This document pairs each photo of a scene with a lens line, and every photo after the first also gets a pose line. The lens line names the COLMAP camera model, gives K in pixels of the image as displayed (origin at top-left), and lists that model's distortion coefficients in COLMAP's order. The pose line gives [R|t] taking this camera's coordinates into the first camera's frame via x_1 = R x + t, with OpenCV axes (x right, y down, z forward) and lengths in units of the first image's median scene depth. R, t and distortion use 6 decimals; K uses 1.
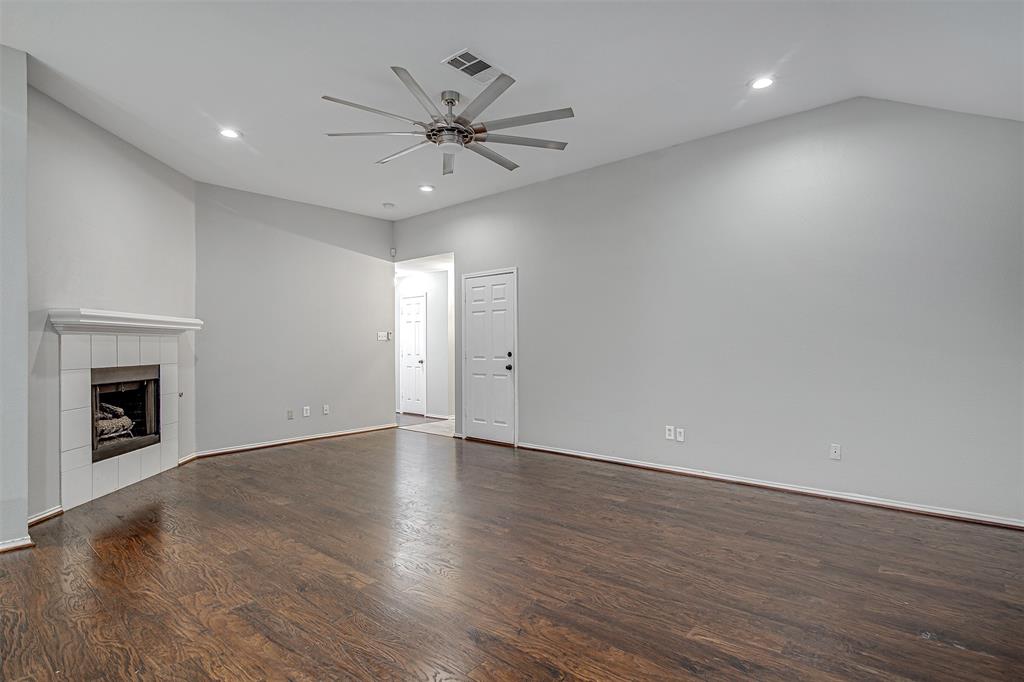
lens RADIAL K [[520.2, 0, 506.0], [0, 520.2, 338.3], [0, 0, 1]] dist [-0.002014, -0.001231]
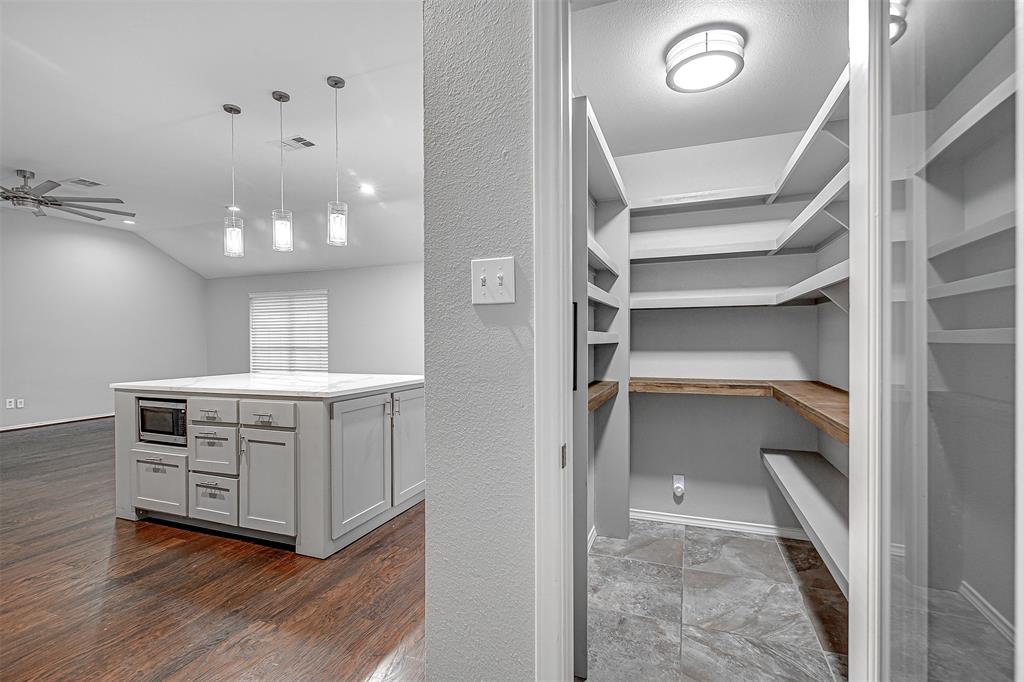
lens RADIAL K [[475.7, 0, 525.1], [0, 475.7, 341.8], [0, 0, 1]] dist [-0.011209, 0.003421]
pose [[-0.355124, 0.000826, 0.934819, -1.430343], [-0.001633, 0.999998, -0.001504, 0.009564], [-0.934818, -0.002061, -0.355122, 0.130866]]
